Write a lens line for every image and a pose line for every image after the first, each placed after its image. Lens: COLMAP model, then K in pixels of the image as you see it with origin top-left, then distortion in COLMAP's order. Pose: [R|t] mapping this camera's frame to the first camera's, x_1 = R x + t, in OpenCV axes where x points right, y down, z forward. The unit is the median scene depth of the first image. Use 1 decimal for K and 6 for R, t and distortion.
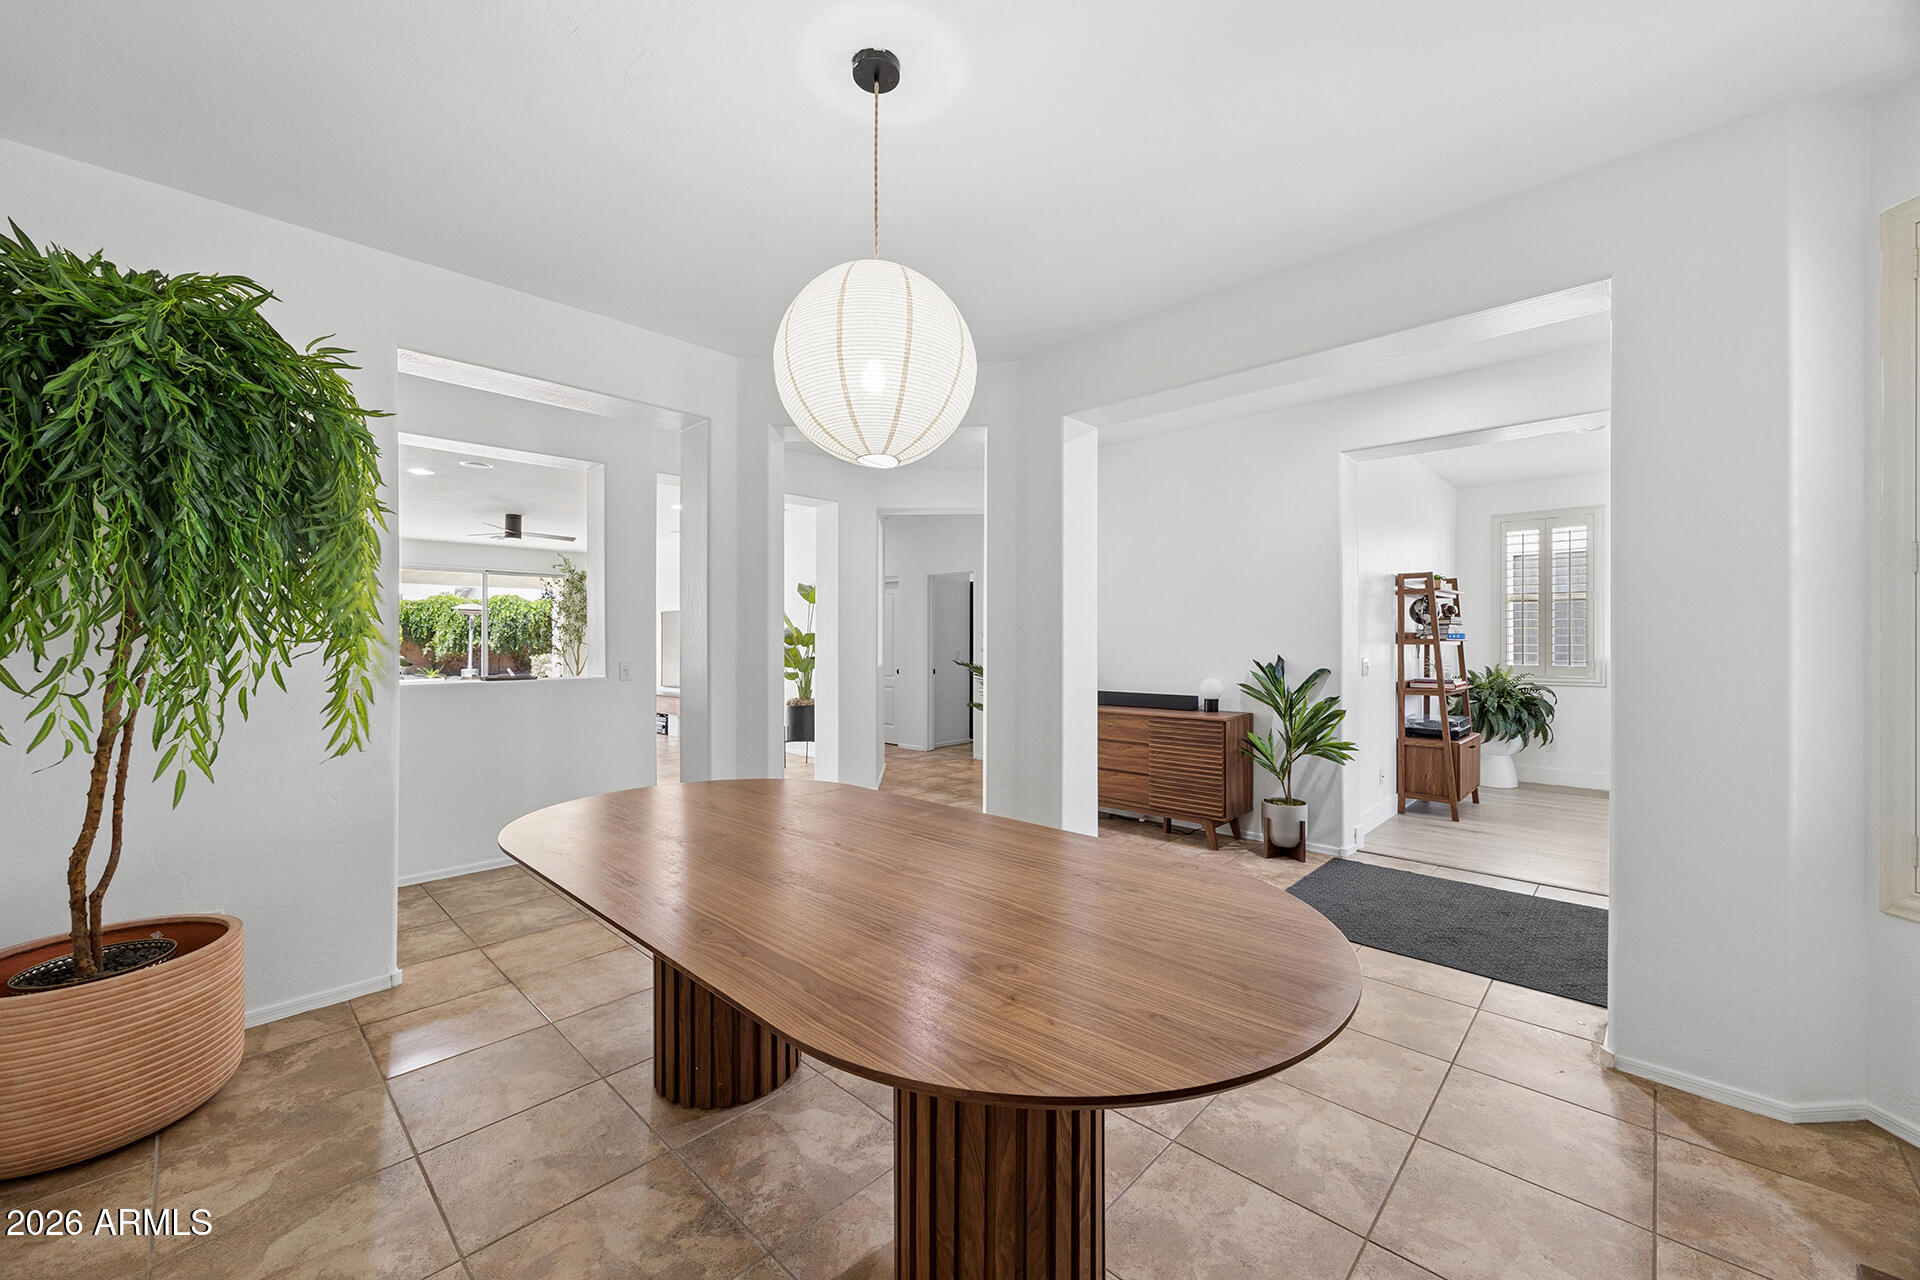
lens RADIAL K [[739.6, 0, 965.5], [0, 739.6, 646.2], [0, 0, 1]] dist [-0.000815, -0.000991]
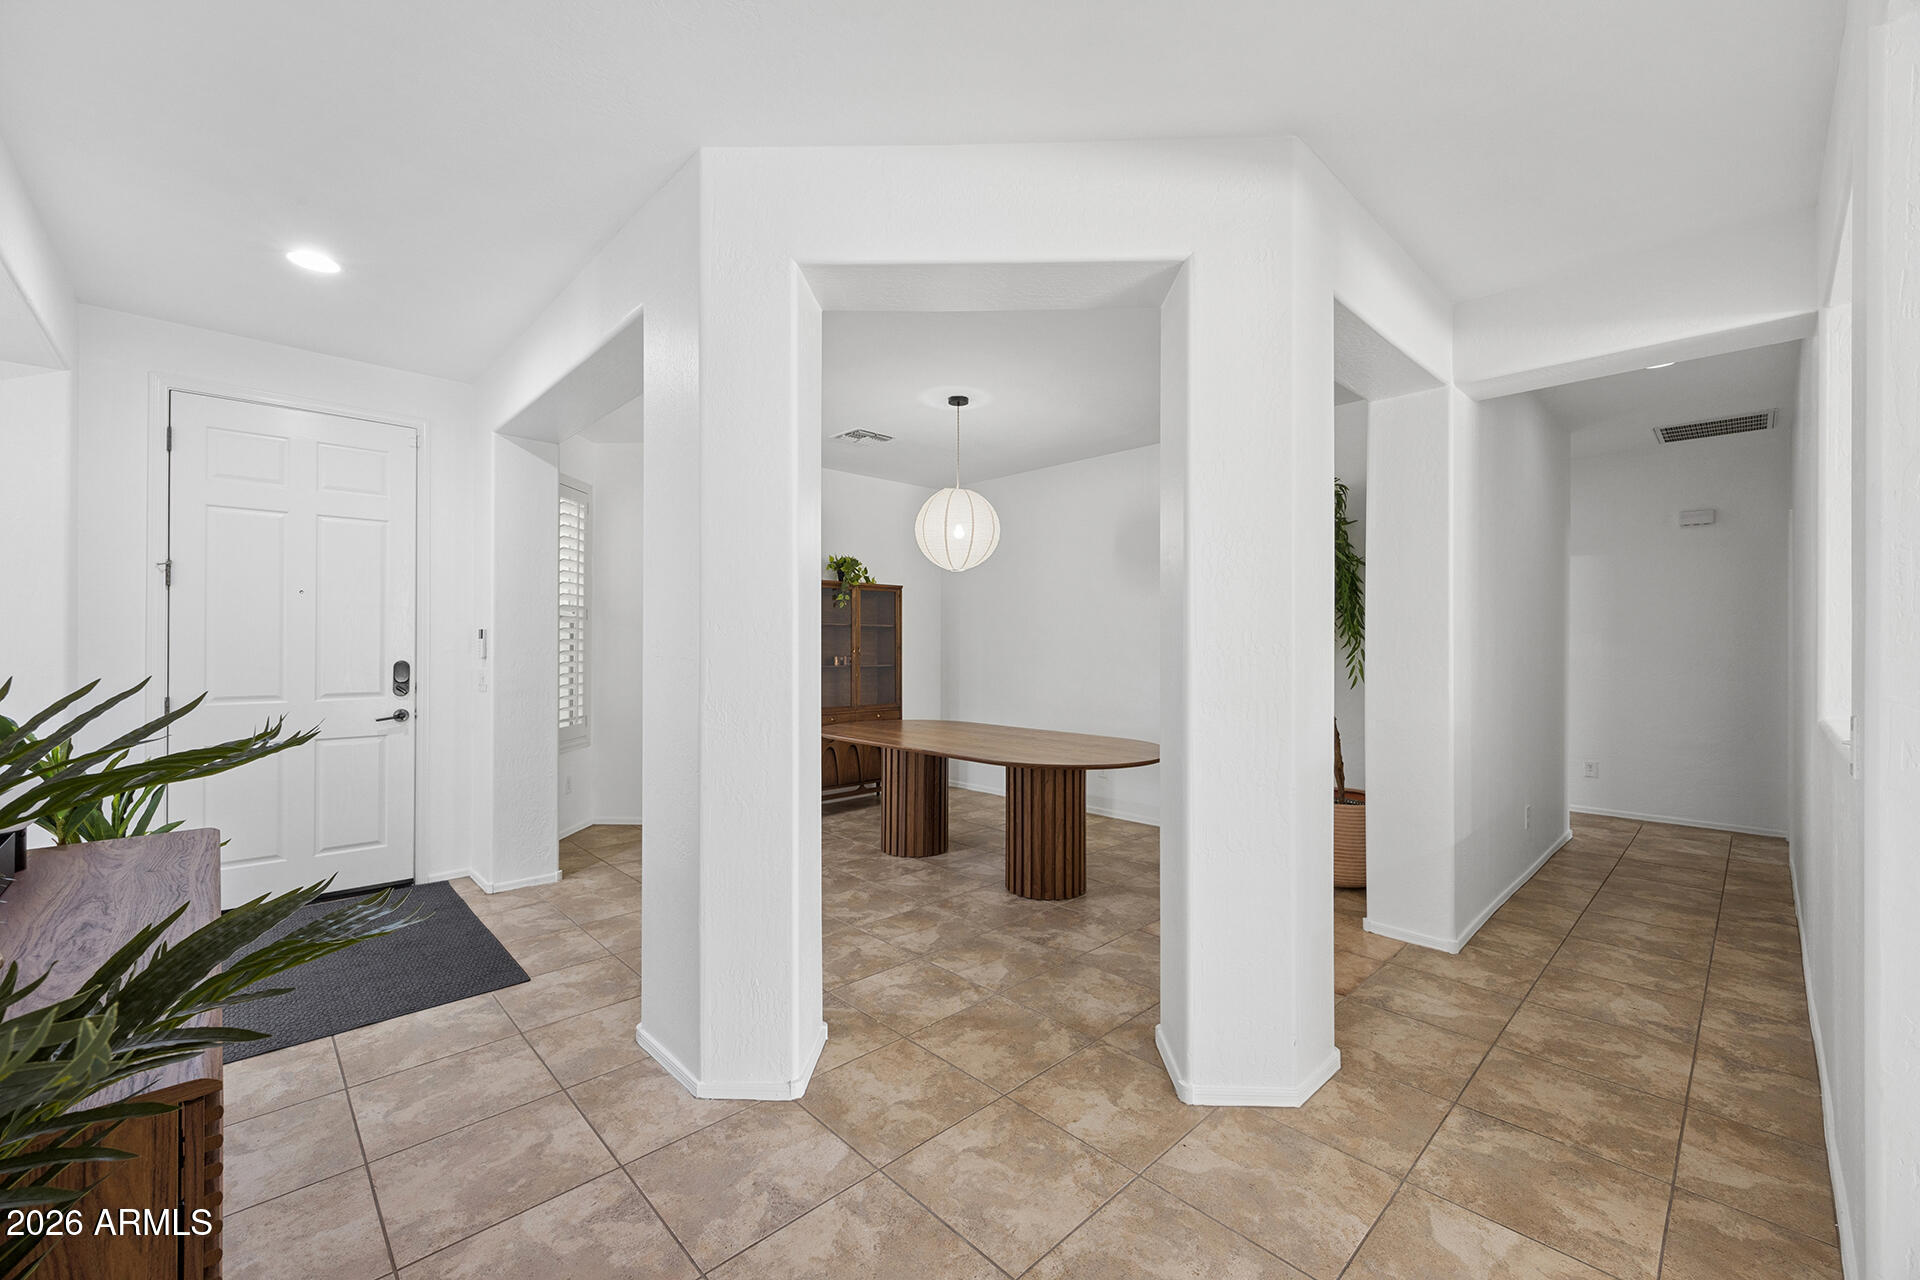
lens RADIAL K [[739.6, 0, 960.1], [0, 739.6, 640.1], [0, 0, 1]] dist [-0.000815, -0.000991]
pose [[-0.999387, -0.001664, 0.034961, -0.048966], [-0.001402, 0.999971, 0.007517, -0.008335], [-0.034973, 0.007463, -0.999360, 0.730877]]
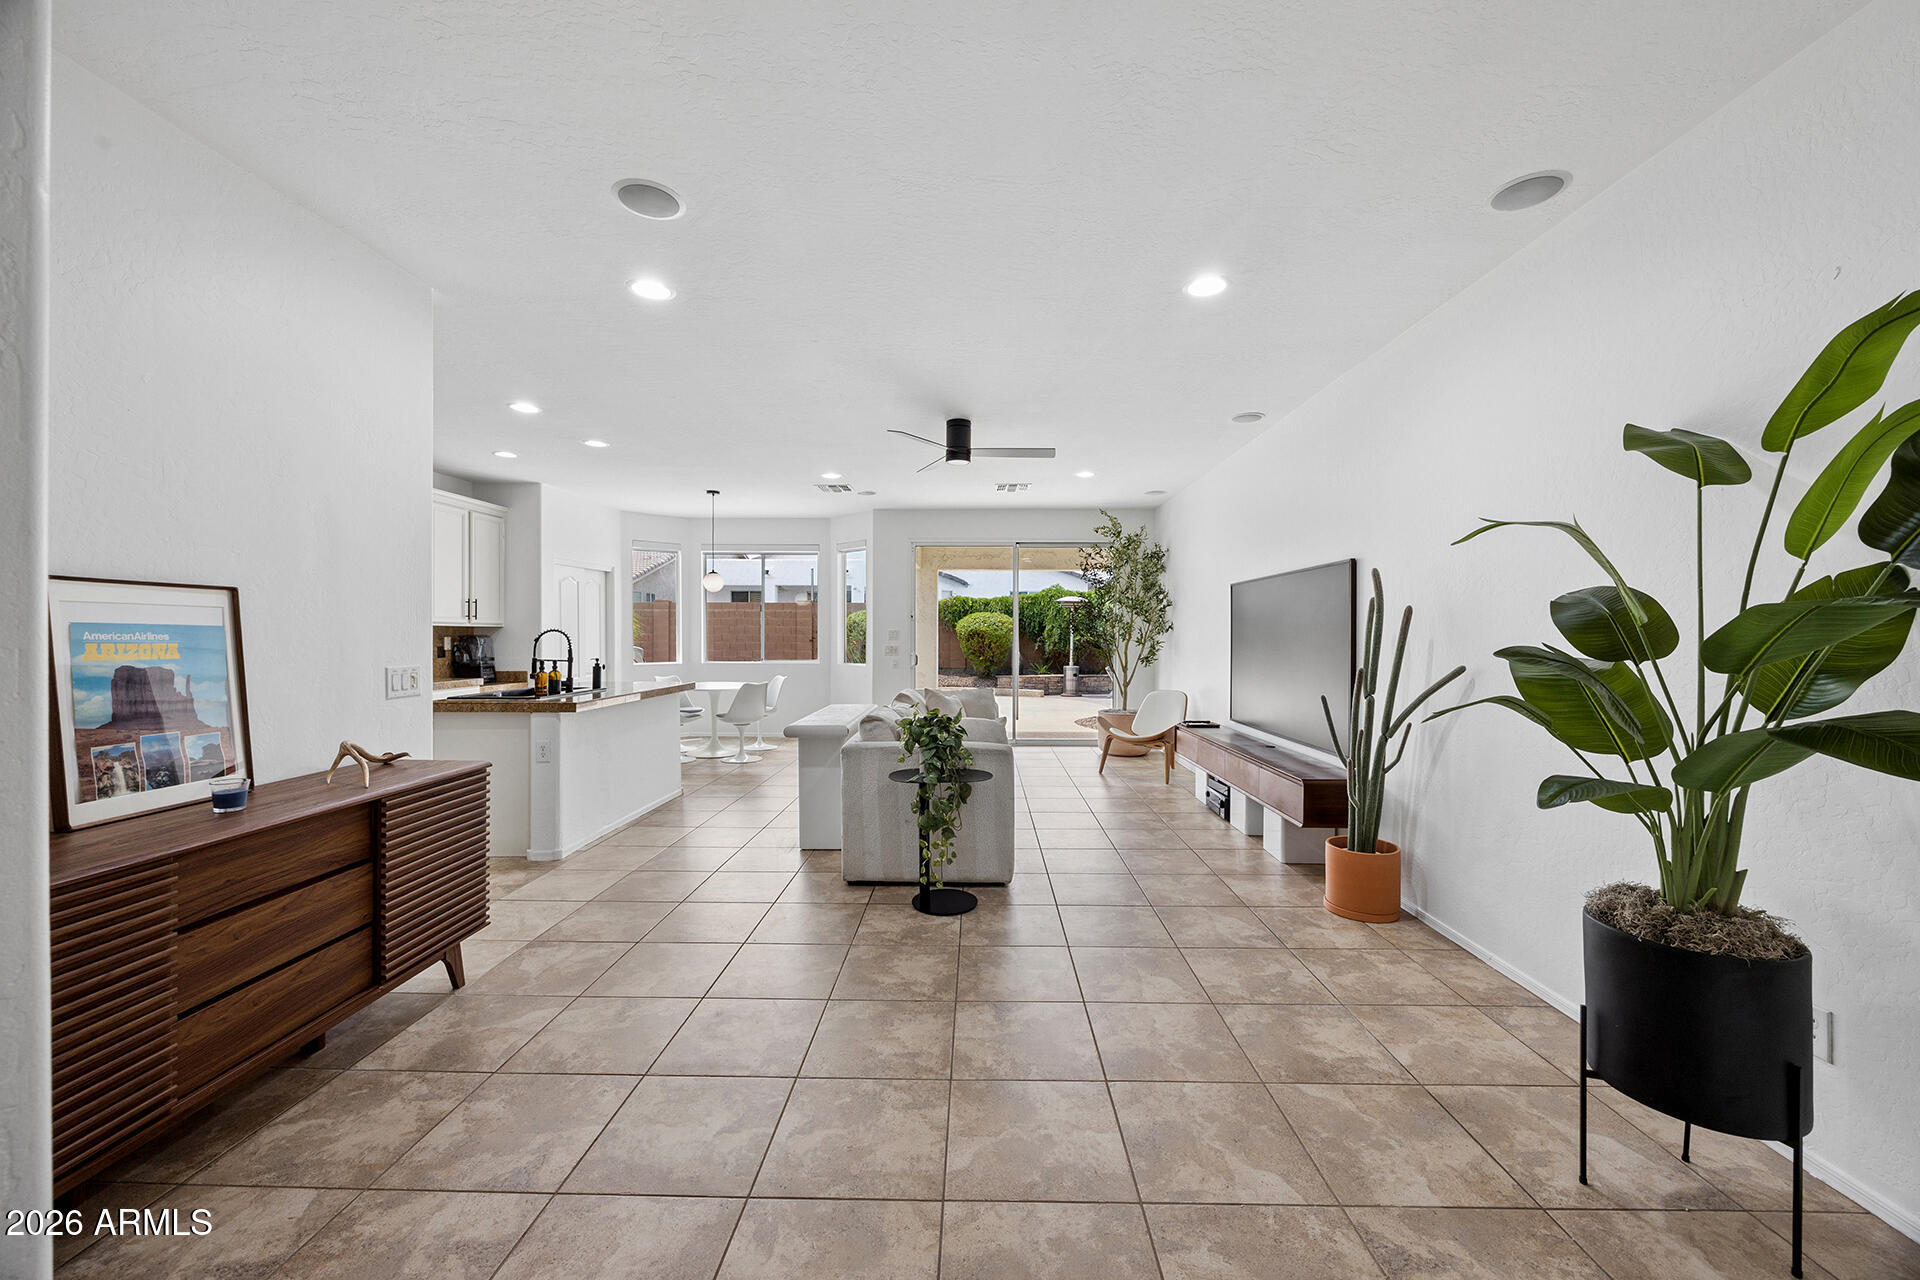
lens RADIAL K [[739.6, 0, 944.2], [0, 739.6, 634.5], [0, 0, 1]] dist [-0.000815, -0.000991]
pose [[0.651273, 0.002108, -0.758841, -0.174710], [-0.008937, 0.999948, -0.004893, -0.005747], [0.758791, 0.009969, 0.651258, 0.607448]]
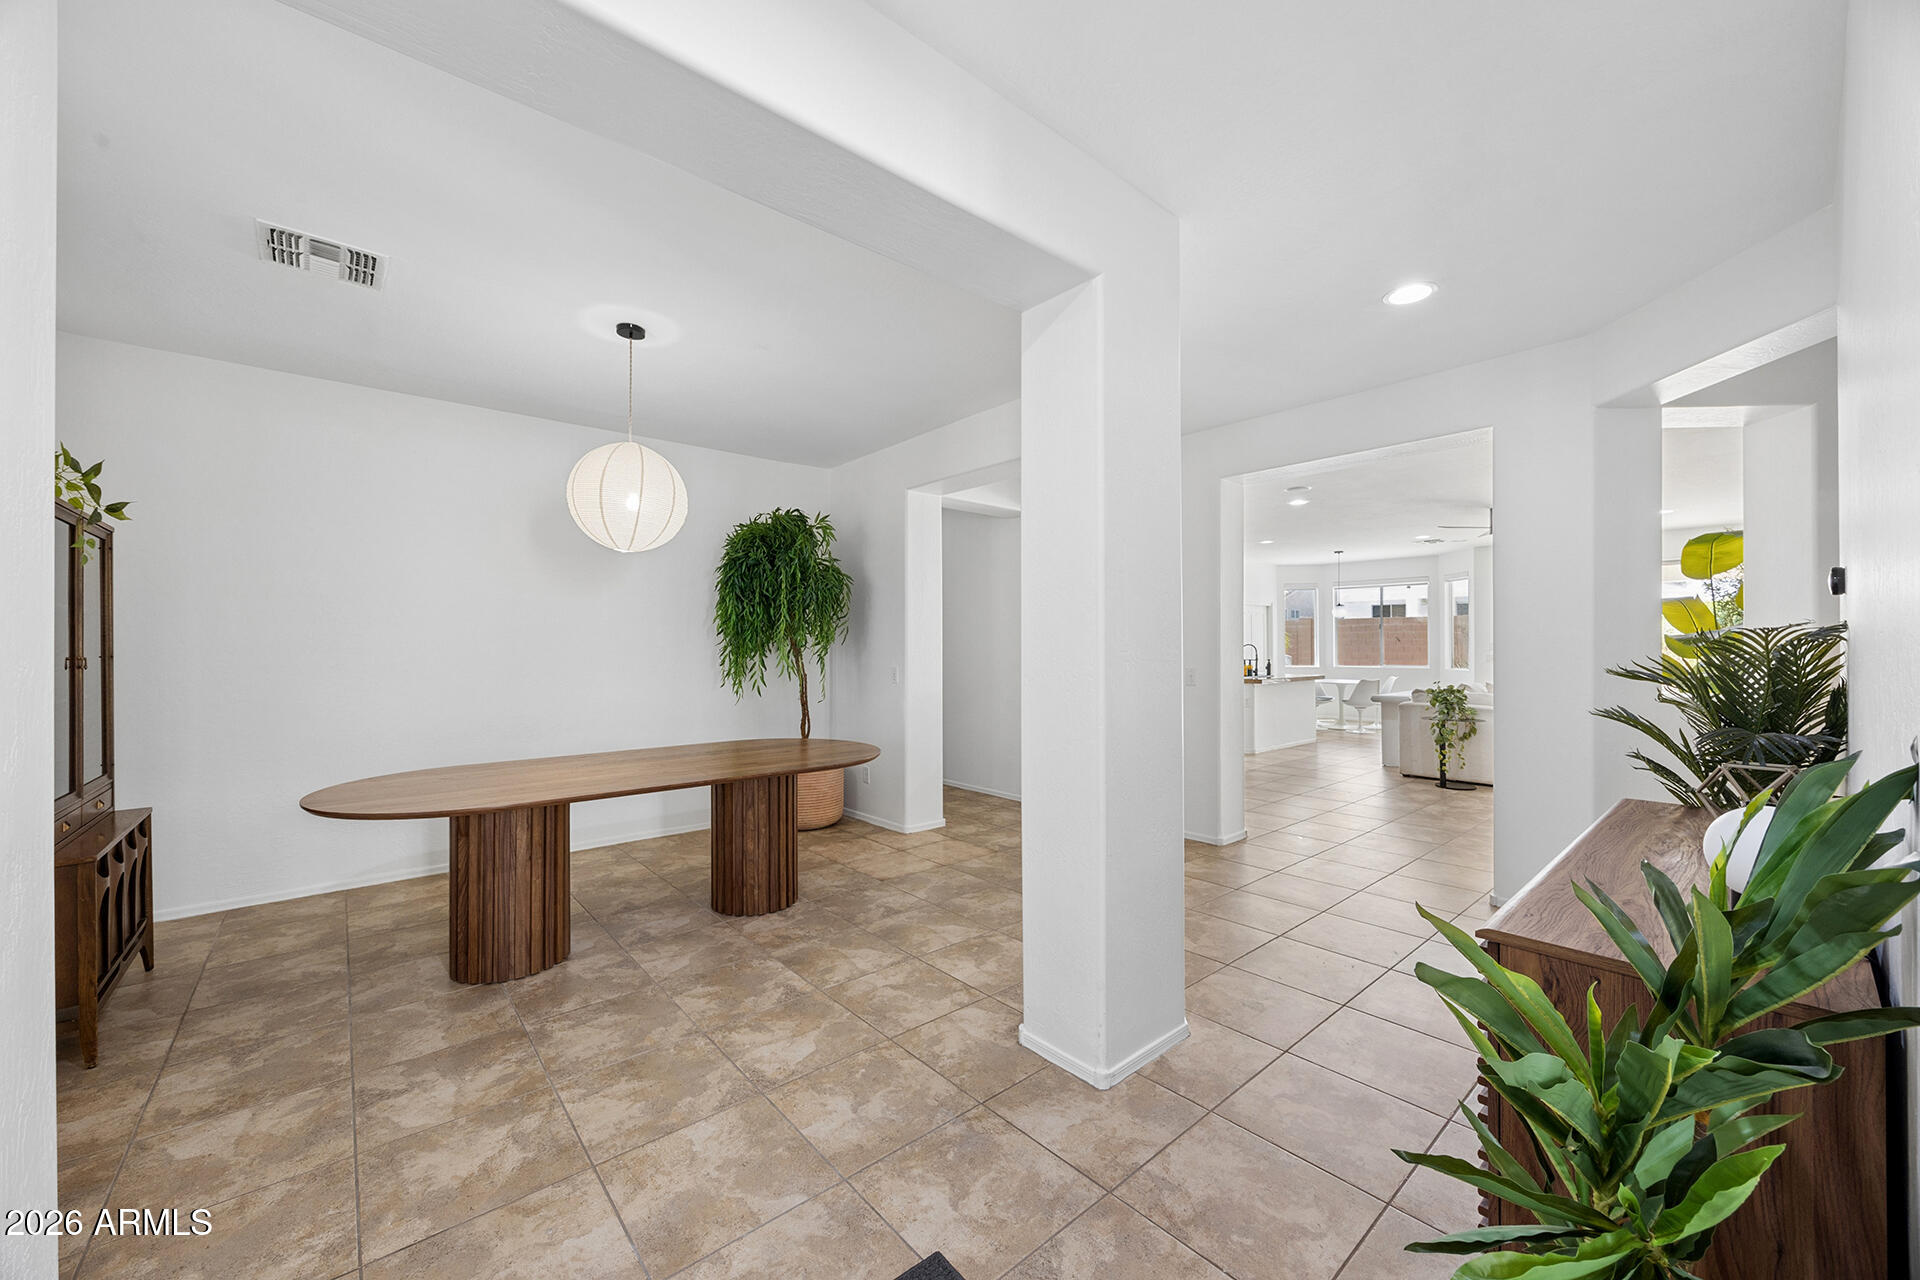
lens RADIAL K [[727.0, 0, 953.0], [0, 727.0, 642.4], [0, 0, 1]] dist [-0.005164, 0.001096]
pose [[-0.108139, -0.005020, -0.994123, 0.336613], [-0.008357, 0.999957, -0.004141, -0.004266], [0.994101, 0.007860, -0.108176, 0.428277]]
